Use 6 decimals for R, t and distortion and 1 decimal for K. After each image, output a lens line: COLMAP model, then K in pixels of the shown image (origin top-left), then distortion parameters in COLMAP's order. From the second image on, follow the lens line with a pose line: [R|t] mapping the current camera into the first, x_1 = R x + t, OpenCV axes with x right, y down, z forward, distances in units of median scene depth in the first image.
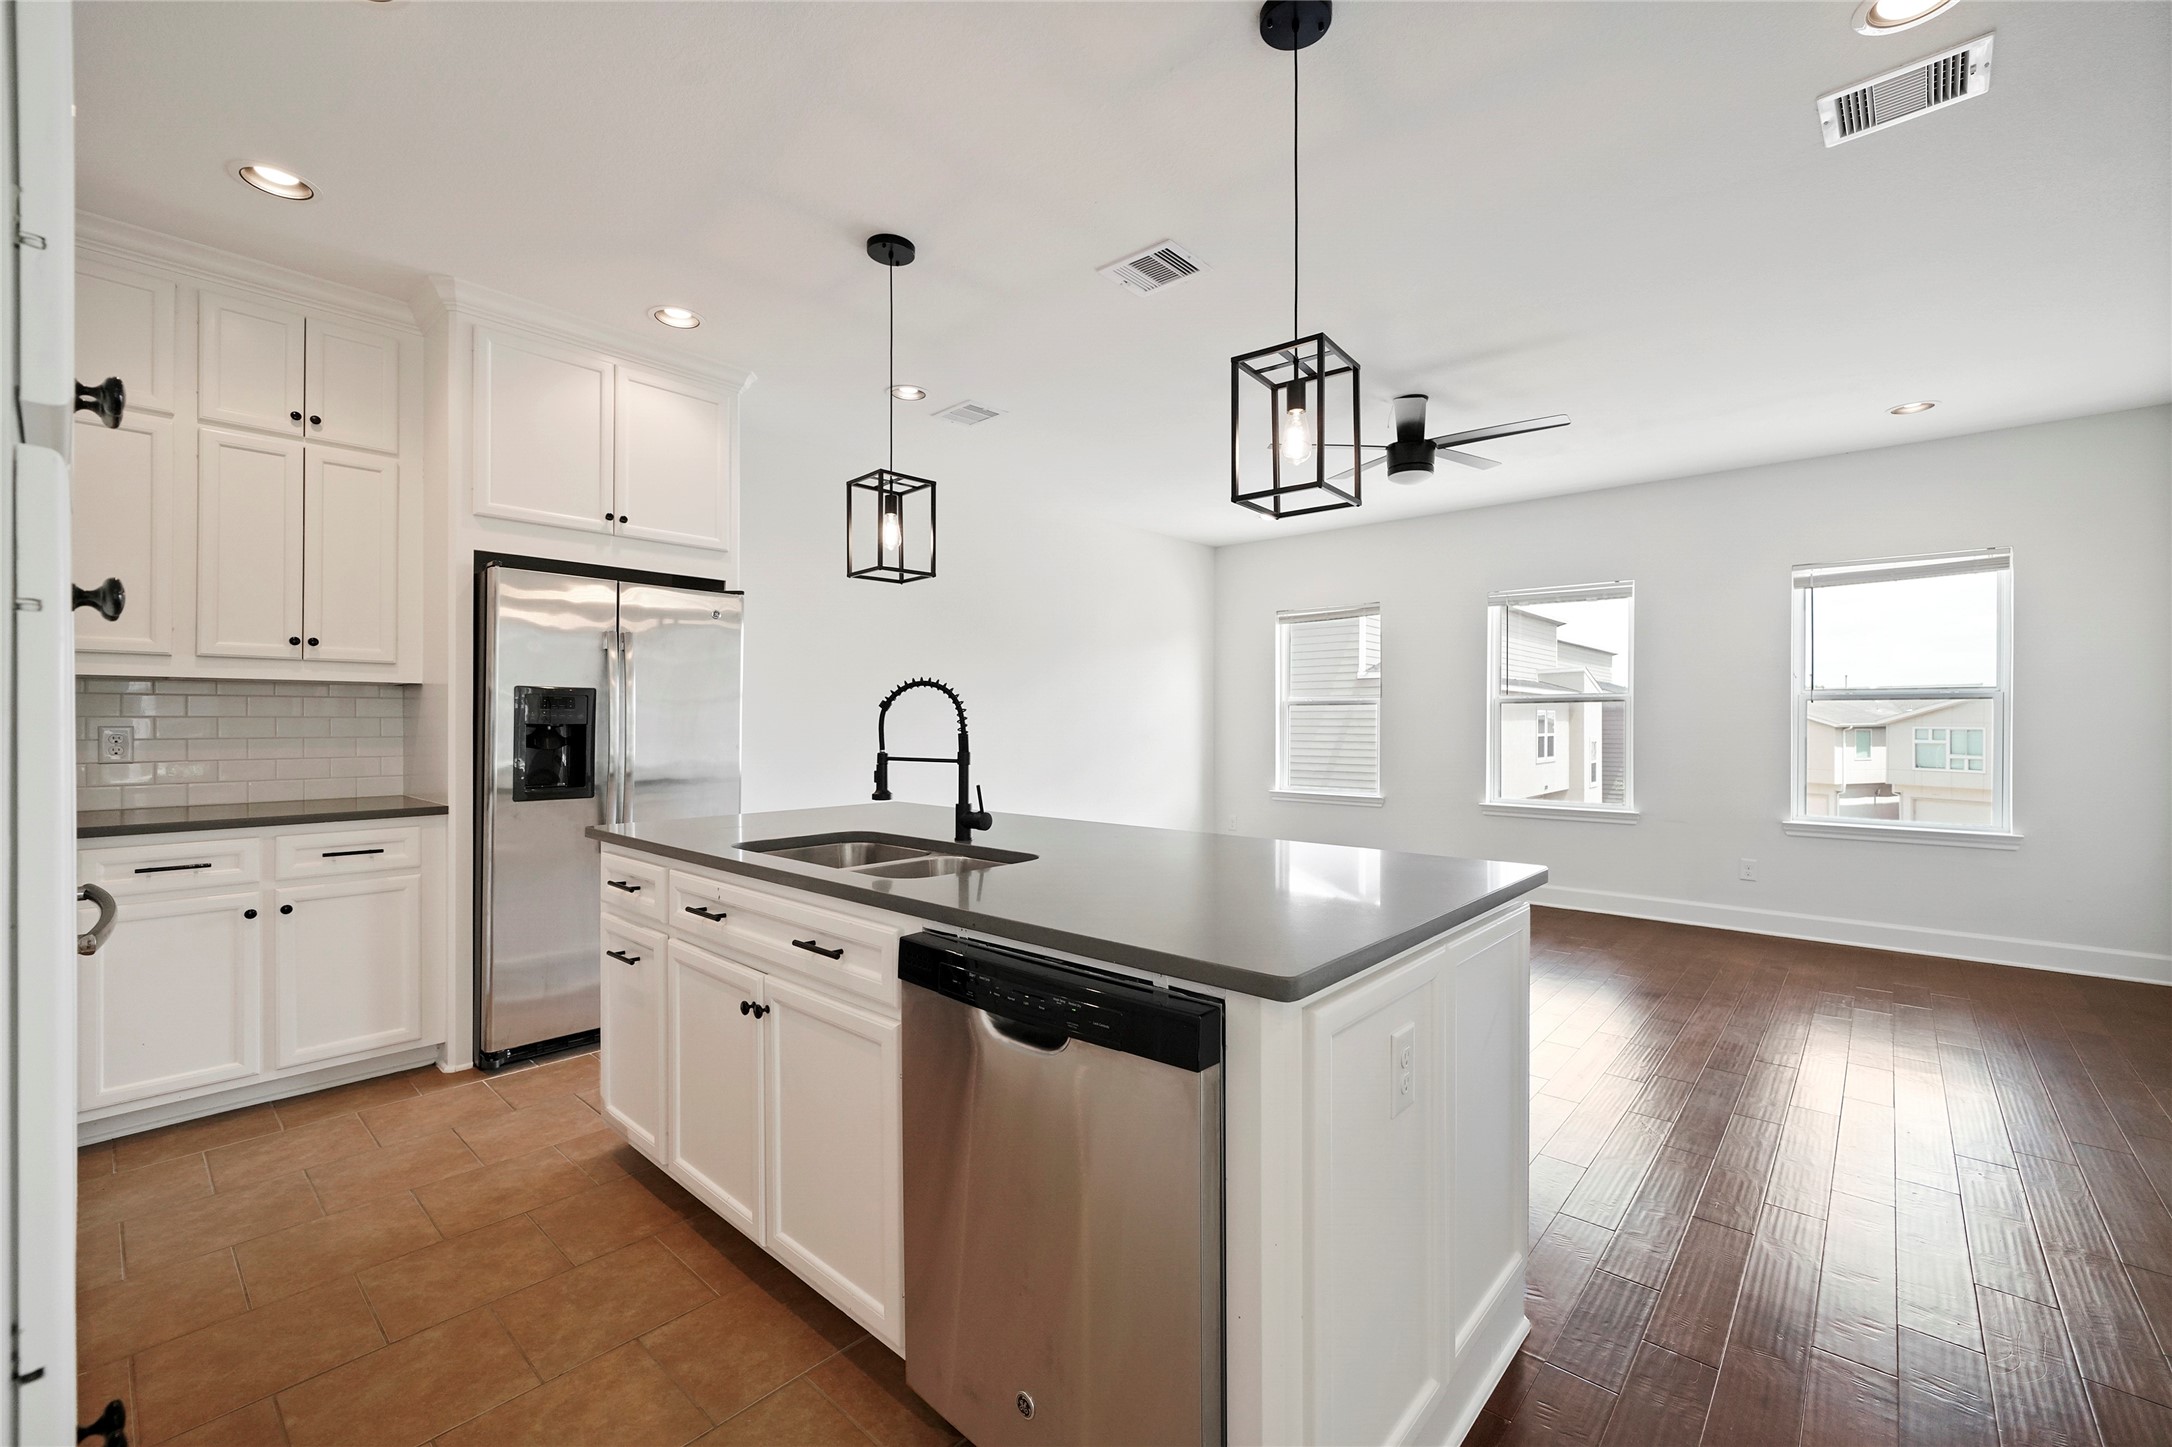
lens RADIAL K [[897.8, 0, 1086.0], [0, 897.8, 723.5], [0, 0, 1]] dist [0.001649, 0.000303]
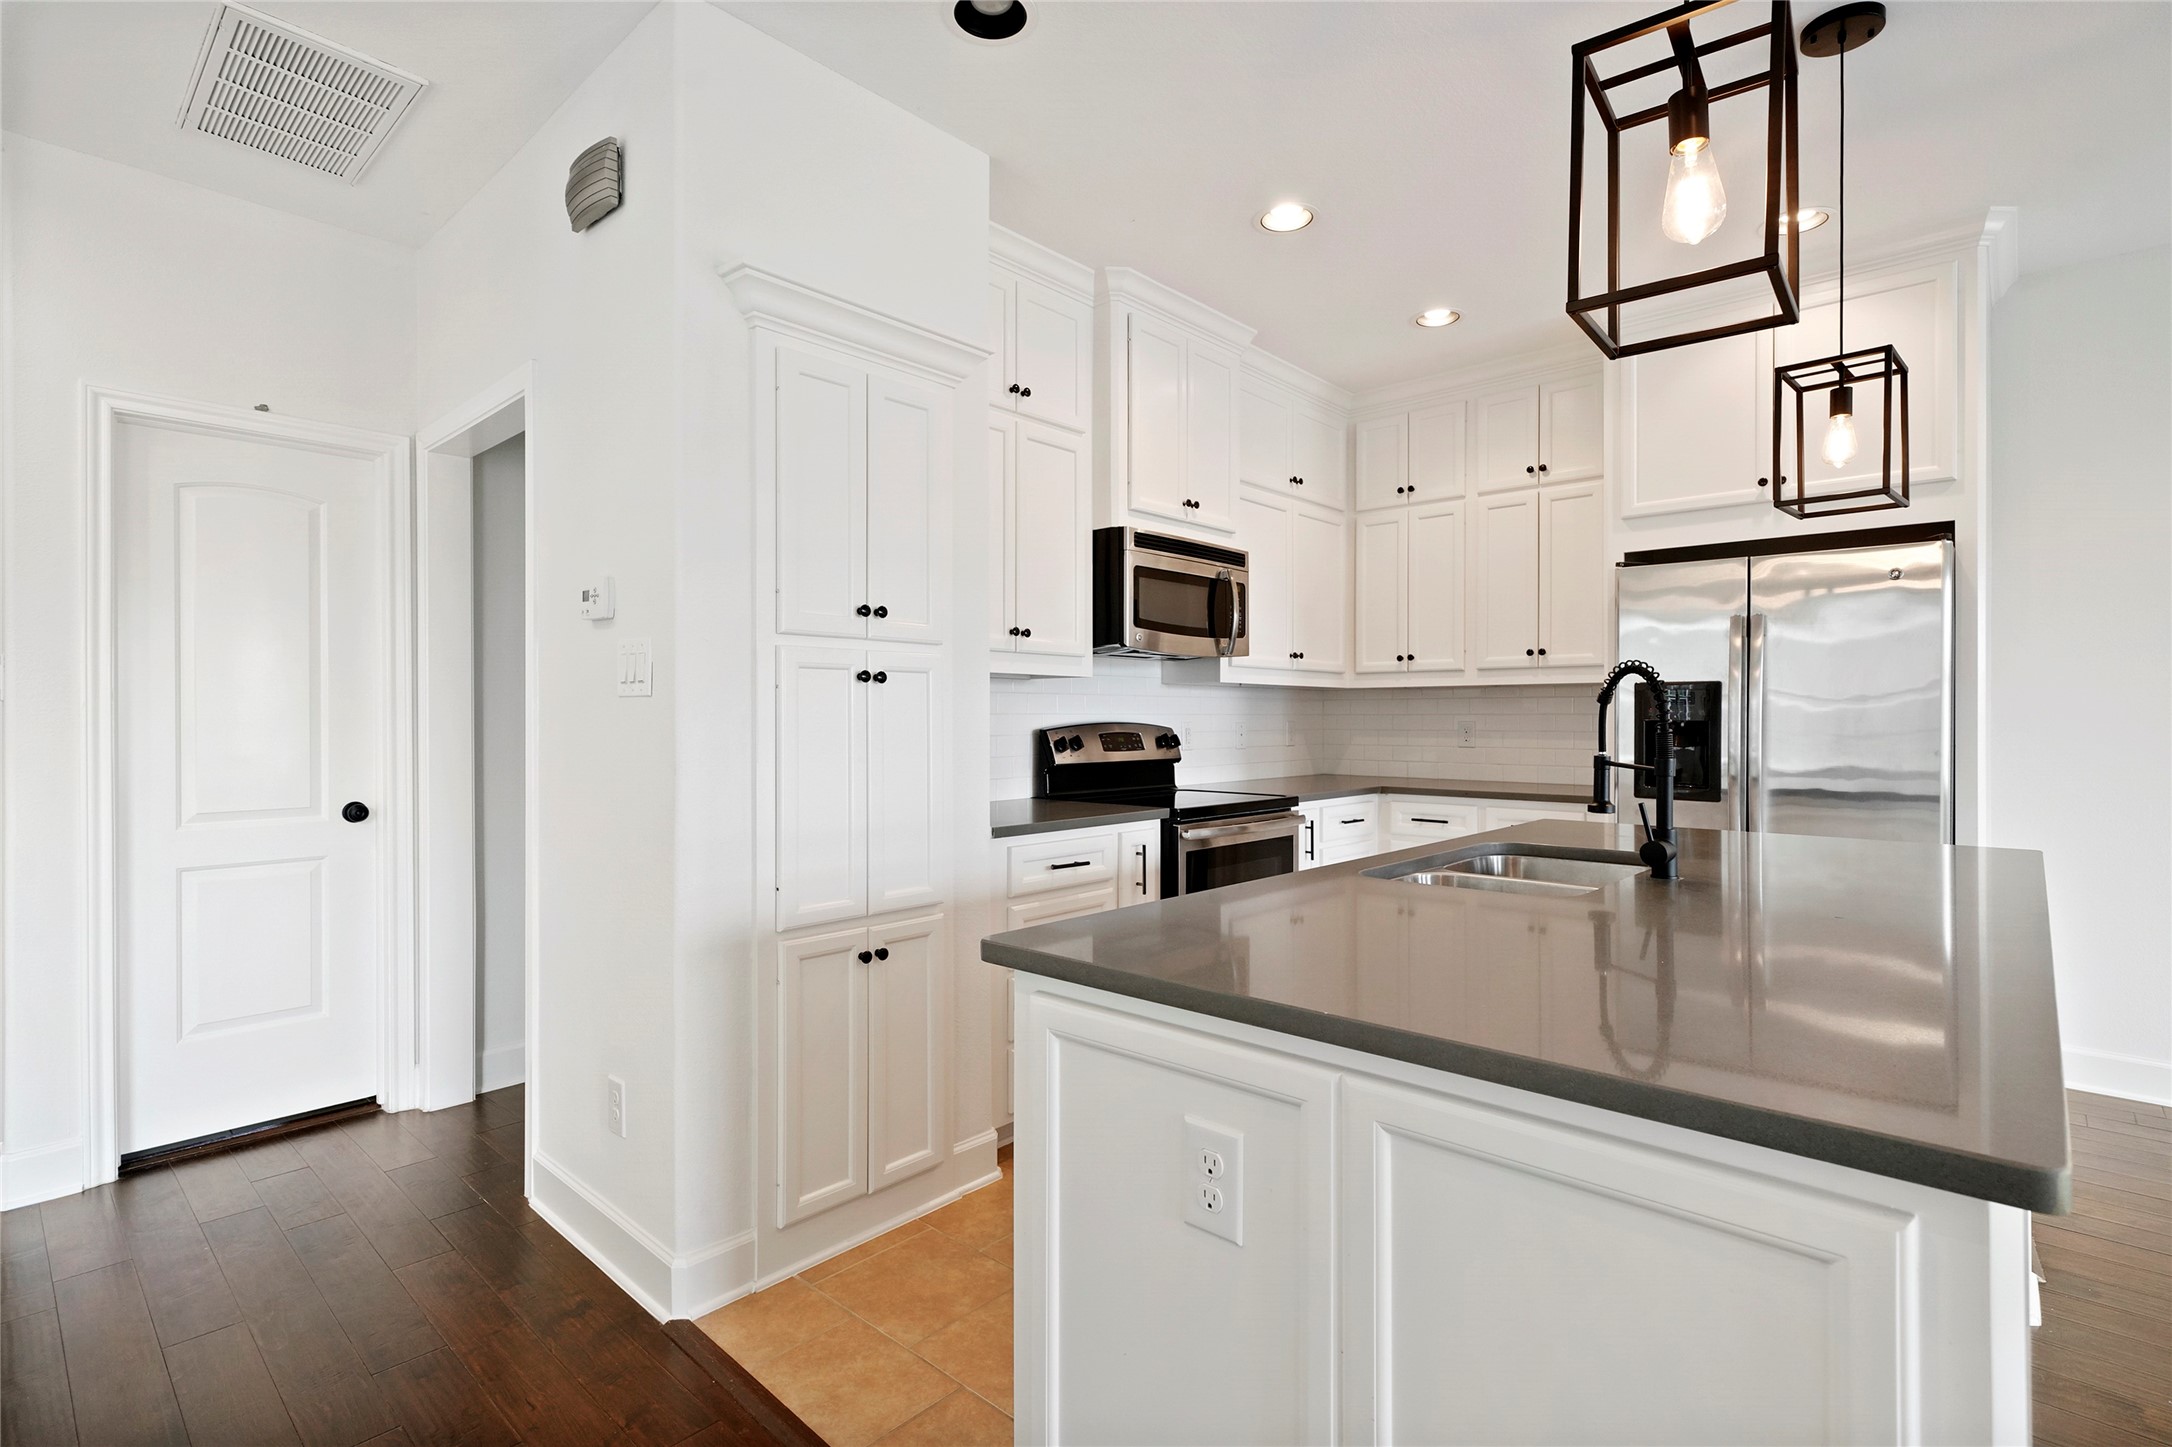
lens RADIAL K [[1024.5, 0, 1077.1], [0, 1024.5, 714.4], [0, 0, 1]] dist [0.008546, -0.000649]
pose [[-0.009771, -0.003633, -0.999946, 0.336768], [-0.003550, 0.999987, -0.003599, 0.000264], [0.999946, 0.003515, -0.009784, 0.248108]]
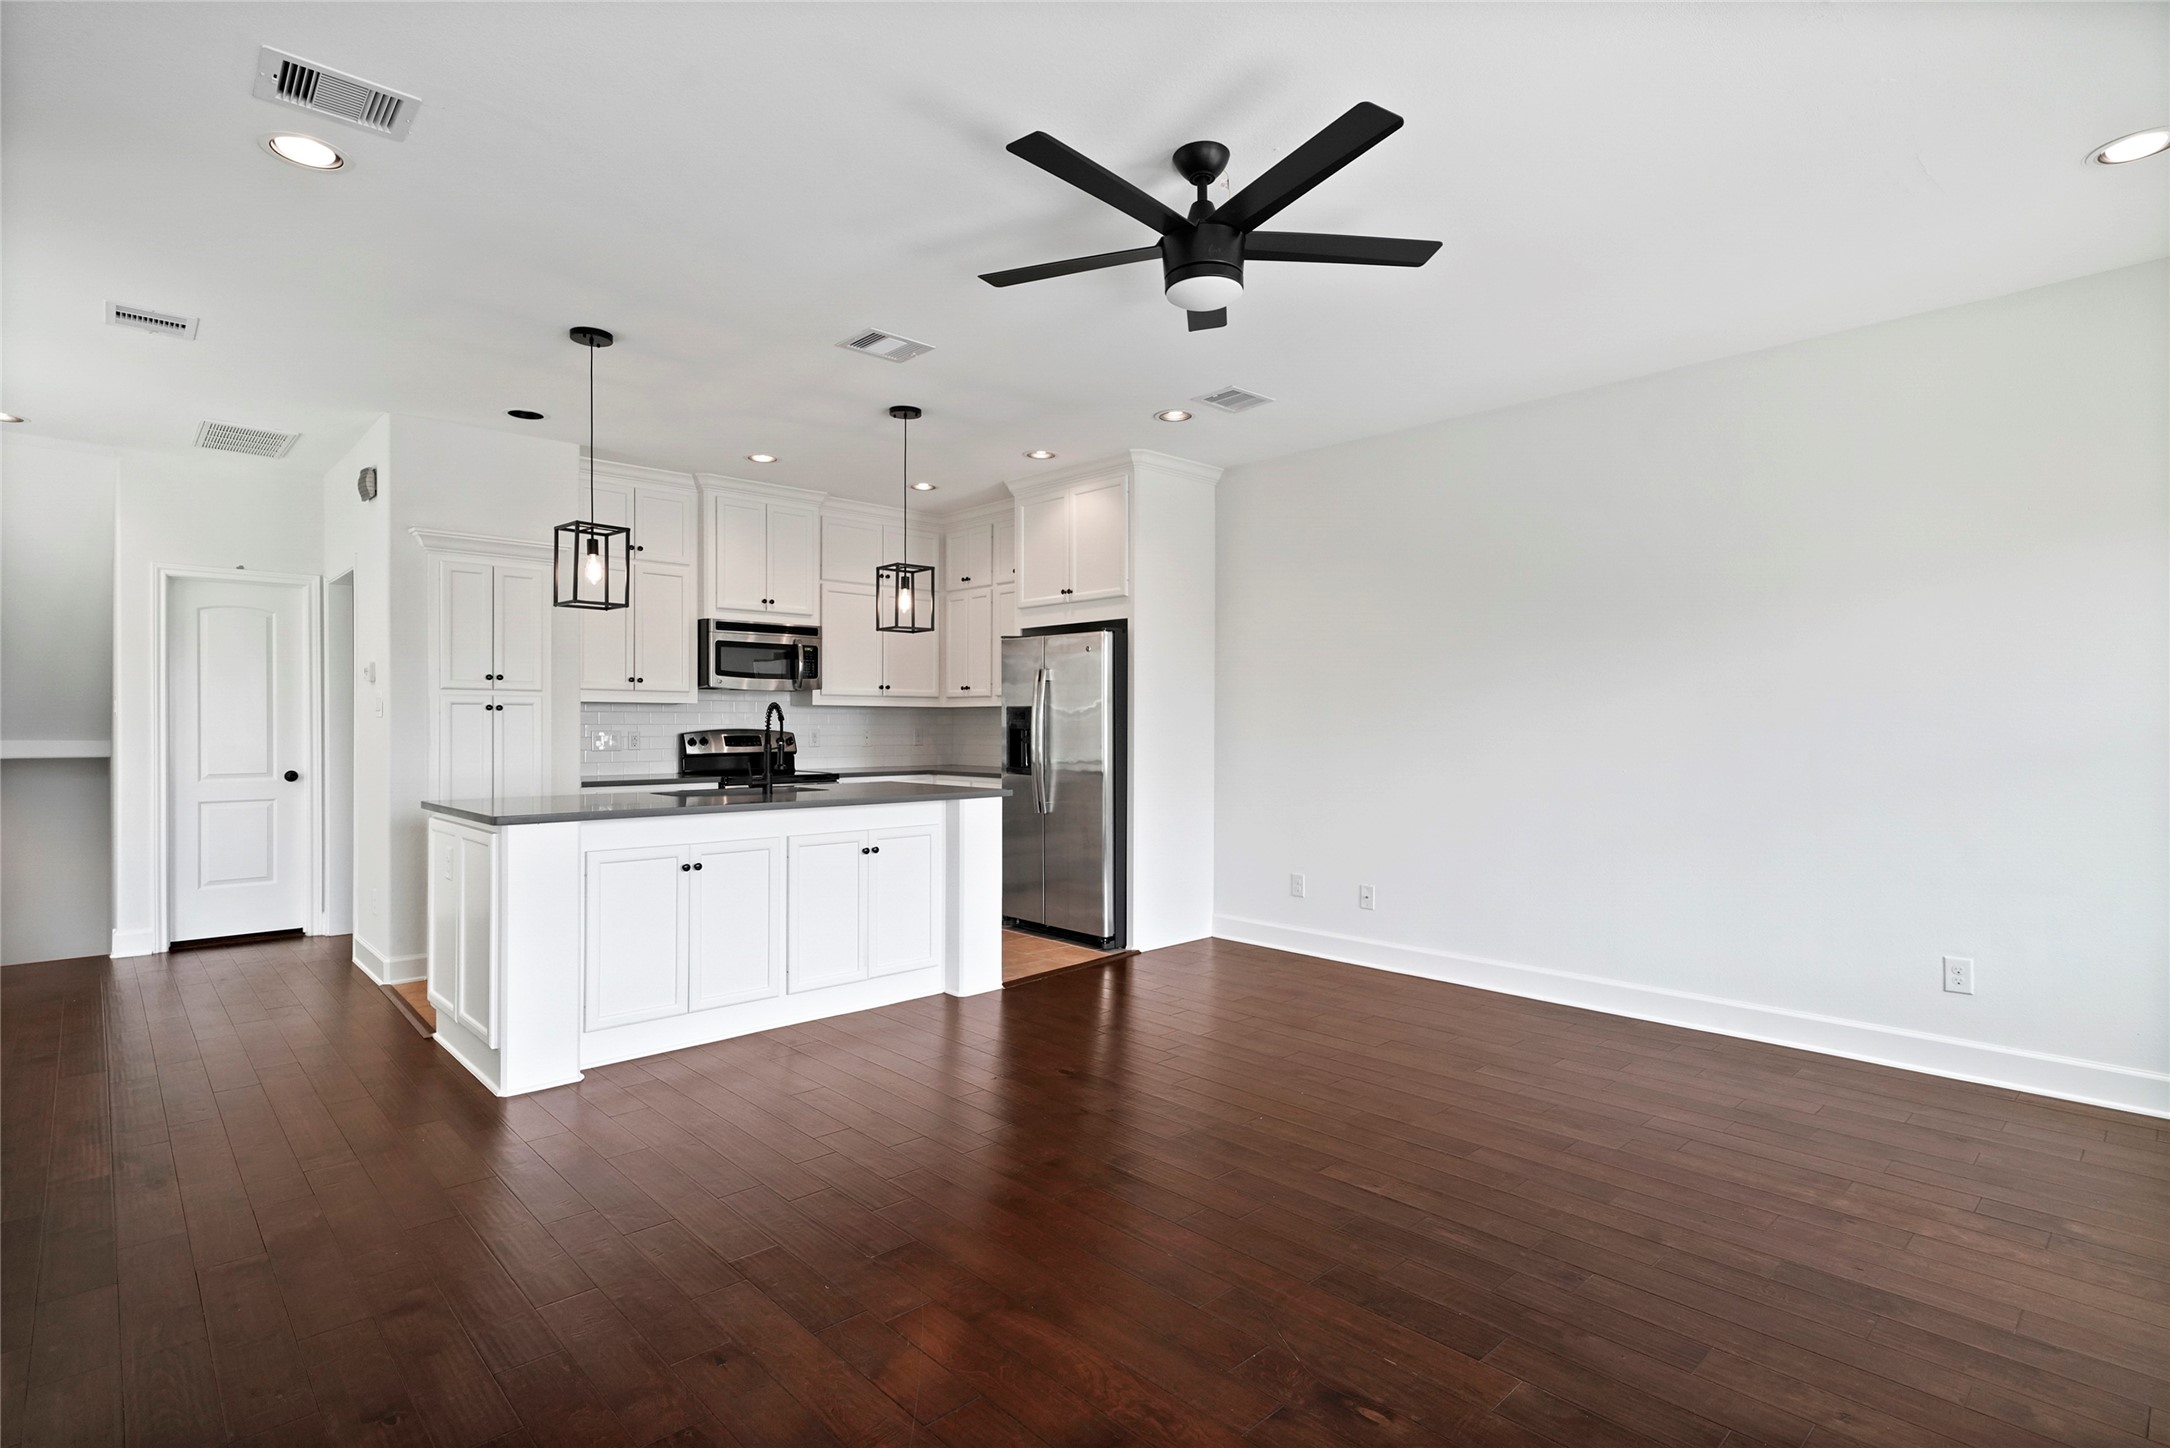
lens RADIAL K [[1065.6, 0, 1096.5], [0, 1065.6, 720.8], [0, 0, 1]] dist [0.011196, -0.000590]
pose [[-0.083699, -0.004396, -0.996481, 0.895985], [-0.005077, 0.999979, -0.003985, -0.004262], [0.996478, 0.004725, -0.083720, 0.861584]]
